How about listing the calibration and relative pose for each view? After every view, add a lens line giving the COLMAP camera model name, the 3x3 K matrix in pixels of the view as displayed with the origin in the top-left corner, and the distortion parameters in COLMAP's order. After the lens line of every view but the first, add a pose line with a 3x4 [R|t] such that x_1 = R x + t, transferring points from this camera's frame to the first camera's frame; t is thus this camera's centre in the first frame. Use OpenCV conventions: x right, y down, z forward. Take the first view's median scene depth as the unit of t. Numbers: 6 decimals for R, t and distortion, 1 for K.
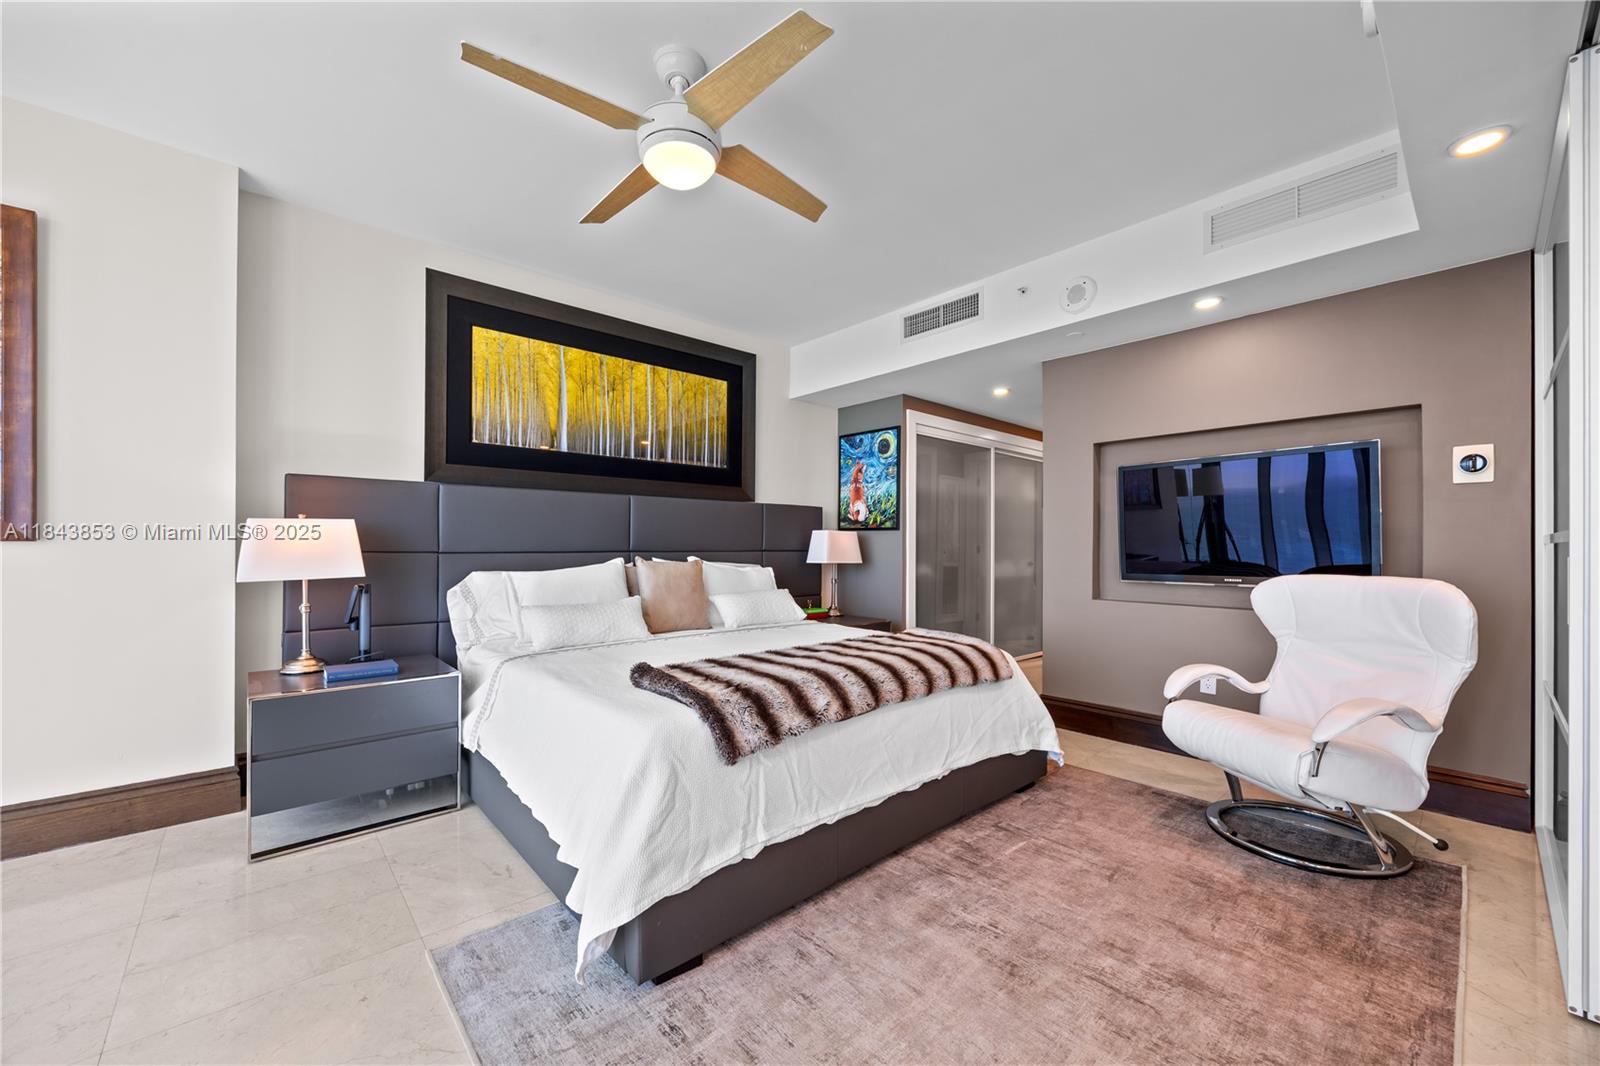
lens RADIAL K [[610.6, 0, 795.9], [0, 610.6, 541.4], [0, 0, 1]] dist [-0.001678, 0.000060]
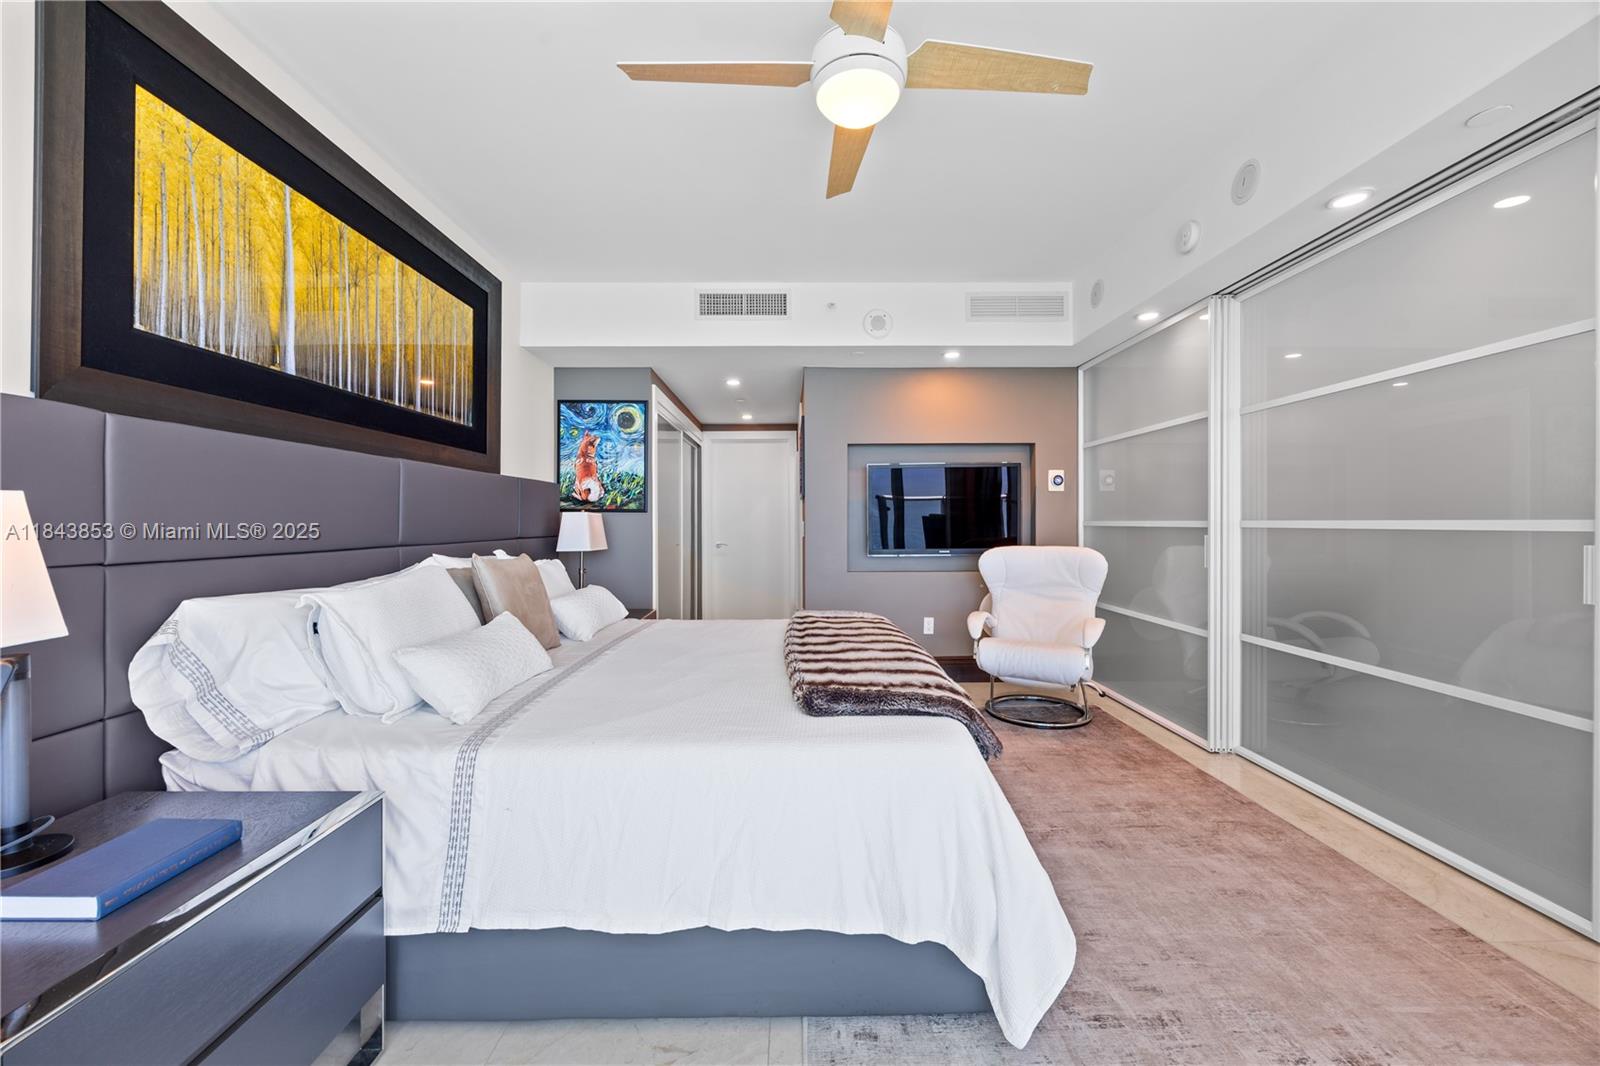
lens RADIAL K [[610.6, 0, 796.7], [0, 610.6, 520.3], [0, 0, 1]] dist [-0.001678, 0.000060]
pose [[0.660185, -0.003961, 0.751093, -0.488421], [0.000319, 0.999987, 0.004993, -0.013988], [-0.751103, -0.003057, 0.660178, 0.268094]]
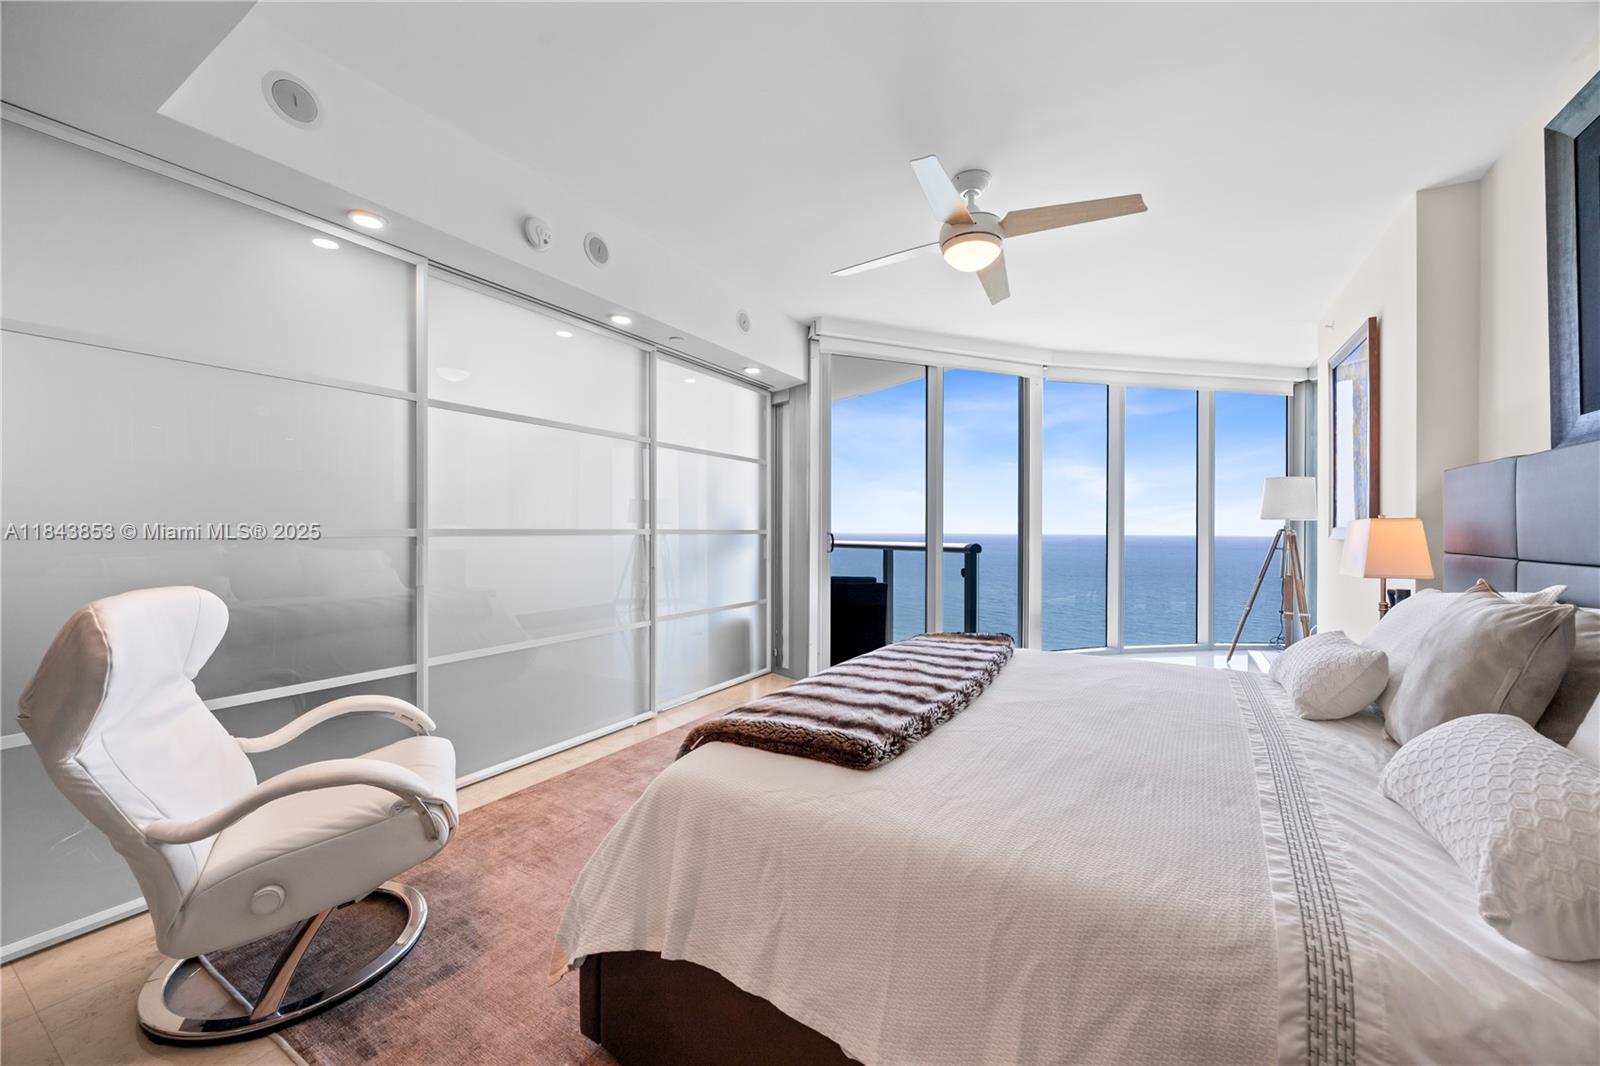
lens RADIAL K [[610.6, 0, 798.0], [0, 610.6, 535.0], [0, 0, 1]] dist [-0.001678, 0.000060]
pose [[-0.953197, -0.004437, -0.302316, 0.310474], [-0.002662, 0.999977, -0.006282, 0.006052], [0.302337, -0.005183, -0.953187, 1.161255]]
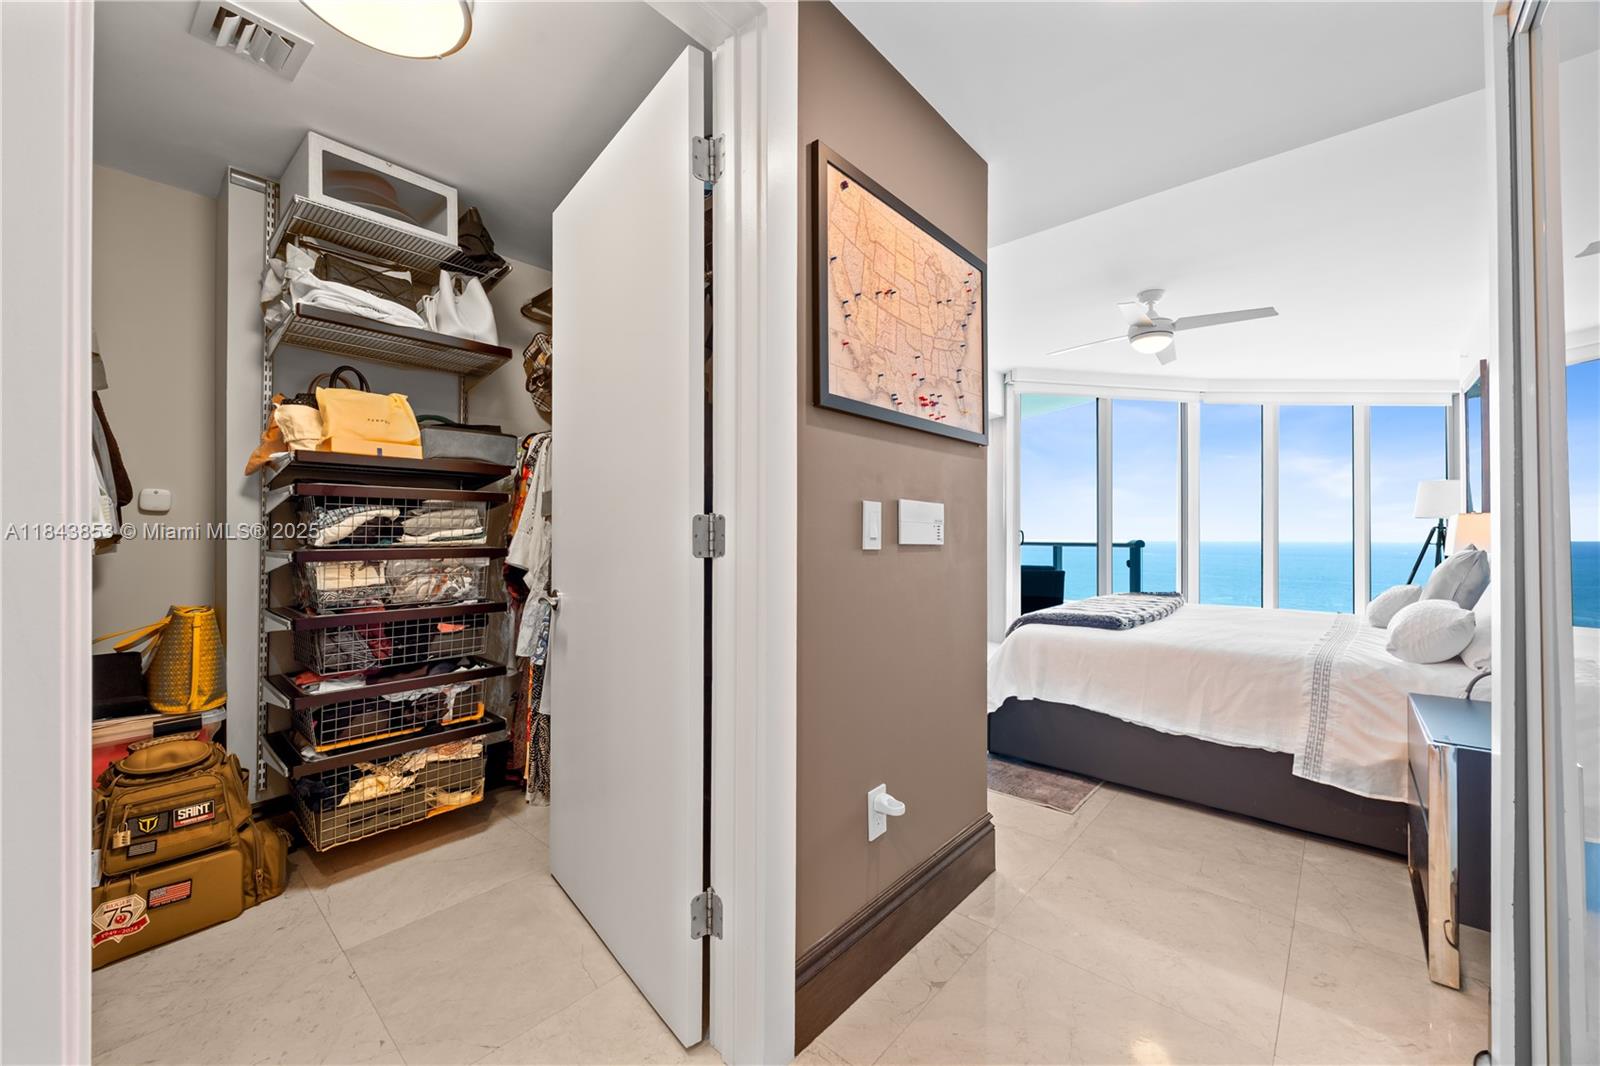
lens RADIAL K [[610.6, 0, 803.1], [0, 610.6, 536.5], [0, 0, 1]] dist [-0.001678, 0.000060]
pose [[-0.992981, -0.005918, -0.118125, 0.963969], [-0.004223, 0.999885, -0.014597, 0.065380], [0.118198, -0.013996, -0.992891, 1.910378]]
